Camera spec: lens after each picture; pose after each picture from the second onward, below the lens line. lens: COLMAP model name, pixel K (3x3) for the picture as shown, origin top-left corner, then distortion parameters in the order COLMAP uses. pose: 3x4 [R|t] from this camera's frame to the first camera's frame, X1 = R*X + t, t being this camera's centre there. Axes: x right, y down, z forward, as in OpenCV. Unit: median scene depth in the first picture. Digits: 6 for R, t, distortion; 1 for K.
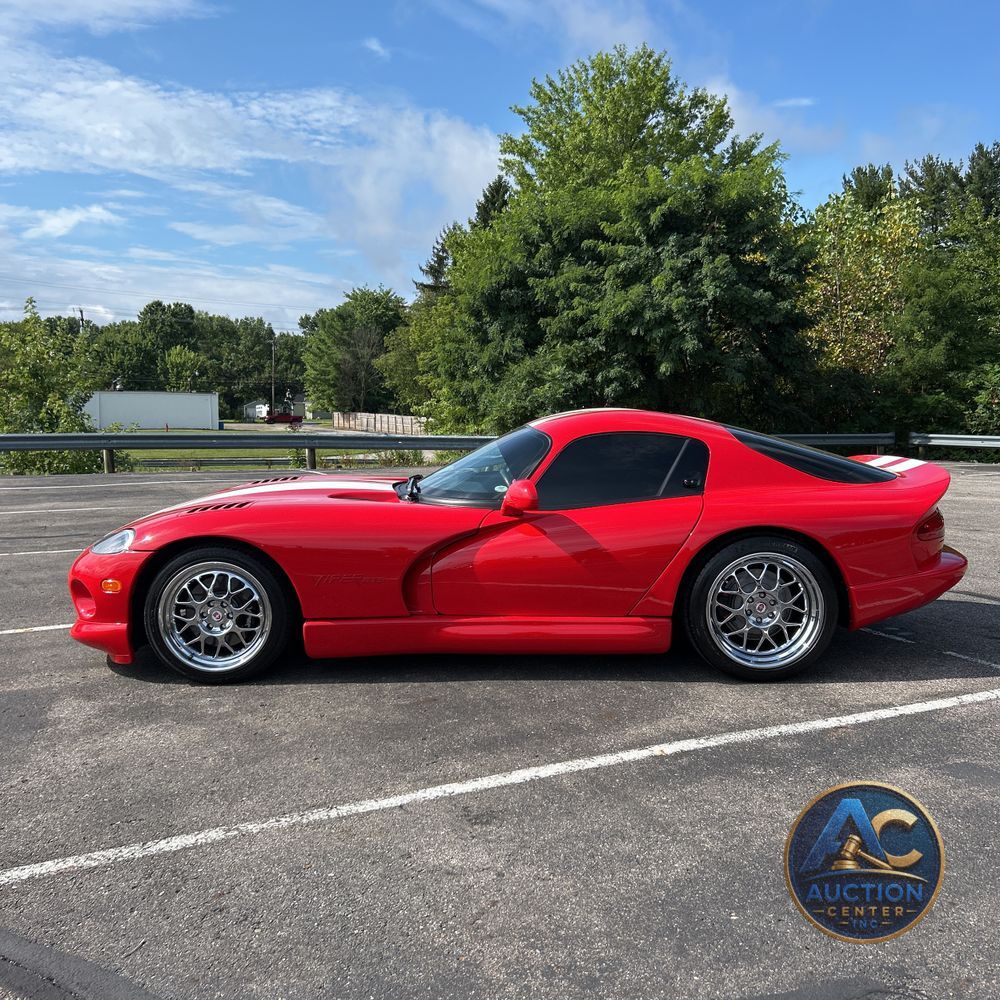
lens RADIAL K [[1011.6, 0, 502.0], [0, 1011.6, 511.8], [0, 0, 1]] dist [0.011622, -0.016256]
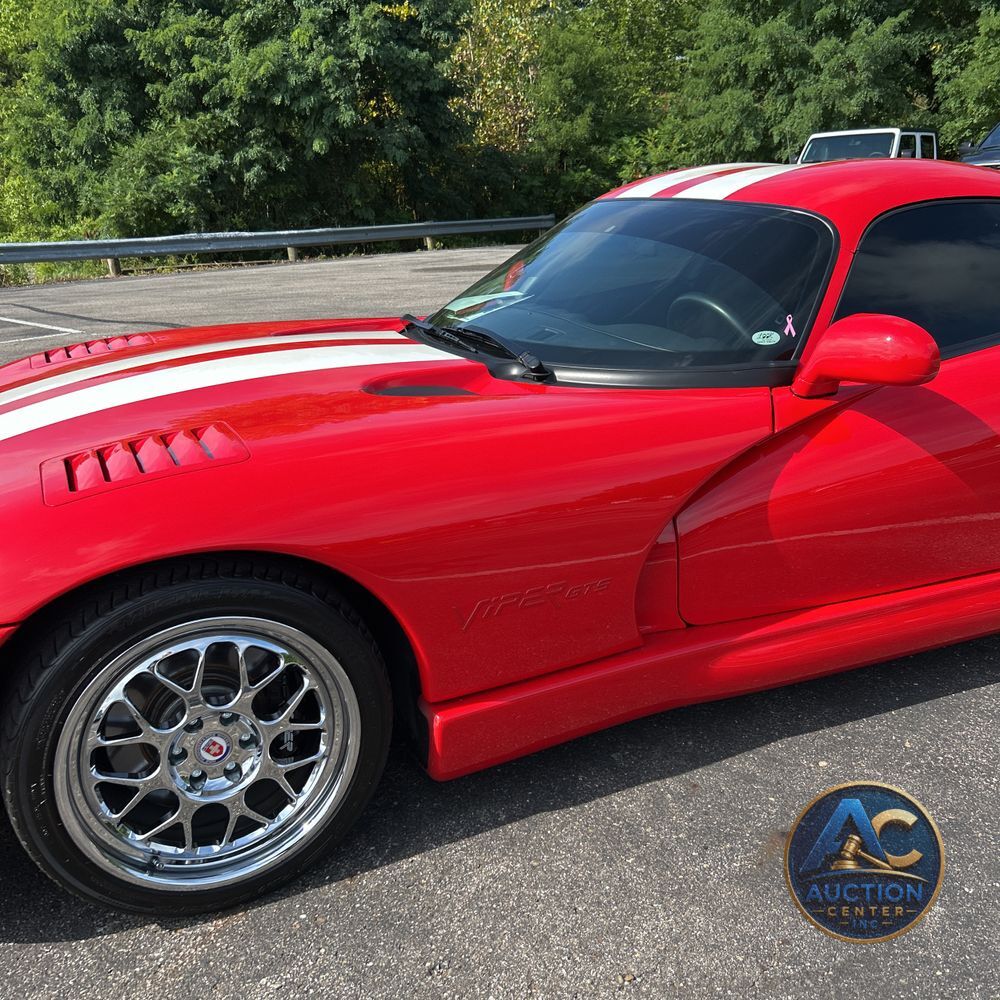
lens RADIAL K [[1036.9, 0, 509.5], [0, 1036.9, 504.6], [0, 0, 1]] dist [0.019747, -0.004910]
pose [[0.920870, -0.144763, 0.361997, -0.038741], [0.075697, 0.977228, 0.198232, -0.007105], [-0.382450, -0.155144, 0.910858, 0.077439]]
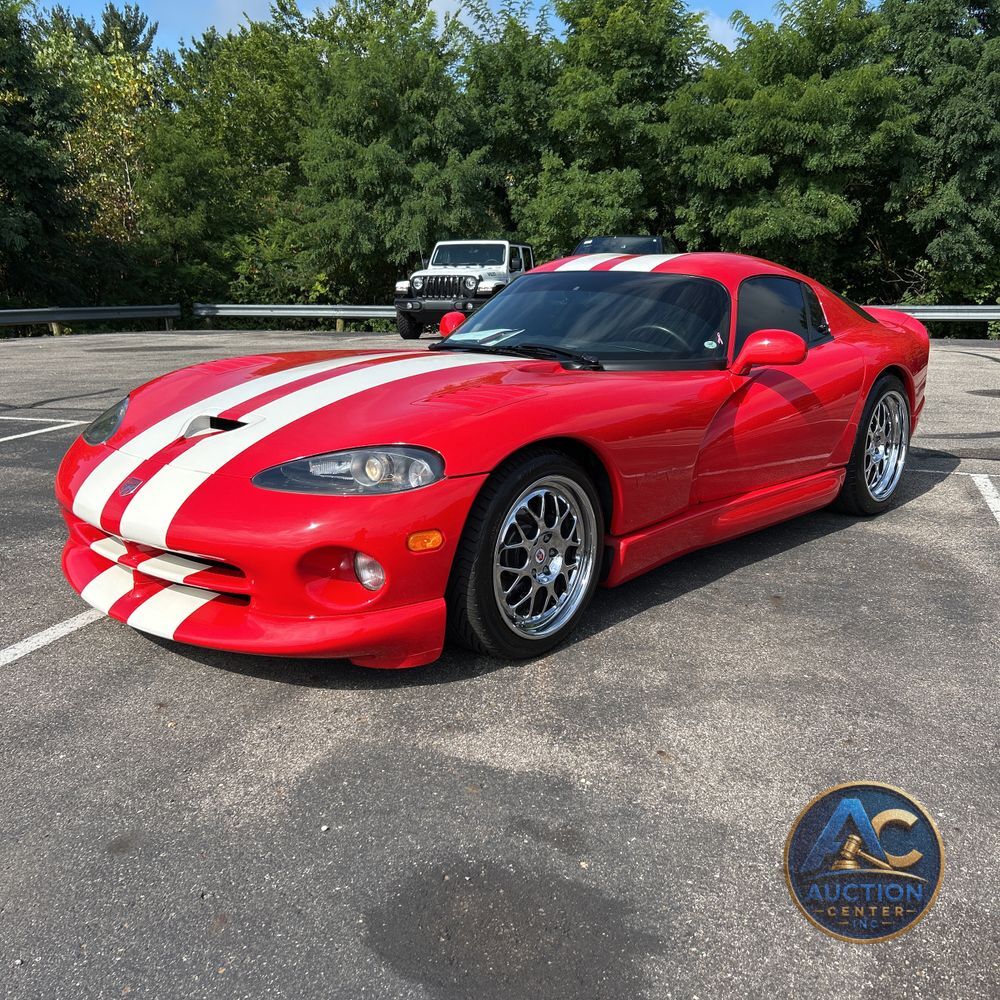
lens RADIAL K [[988.9, 0, 538.8], [0, 988.9, 531.2], [0, 0, 1]] dist [0.014995, -0.016858]
pose [[0.676497, -0.180607, 0.713955, -0.091770], [0.076000, 0.981407, 0.176251, -0.003982], [-0.732513, -0.064973, 0.677645, 0.070110]]
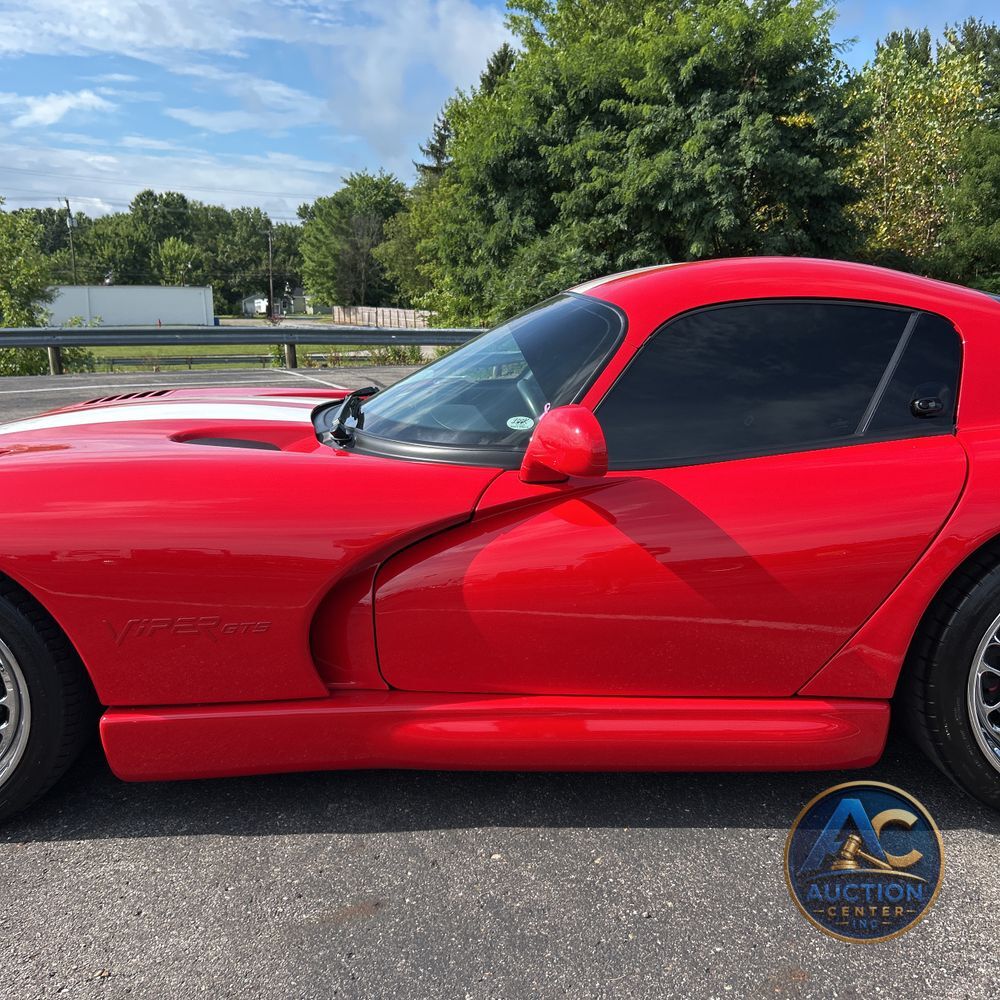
lens RADIAL K [[1029.2, 0, 500.9], [0, 1029.2, 512.5], [0, 0, 1]] dist [0.006755, 0.002707]
pose [[0.999937, -0.006202, -0.009366, -0.000770], [0.007109, 0.994950, 0.100124, -0.003850], [0.008698, -0.100184, 0.994931, 0.067890]]
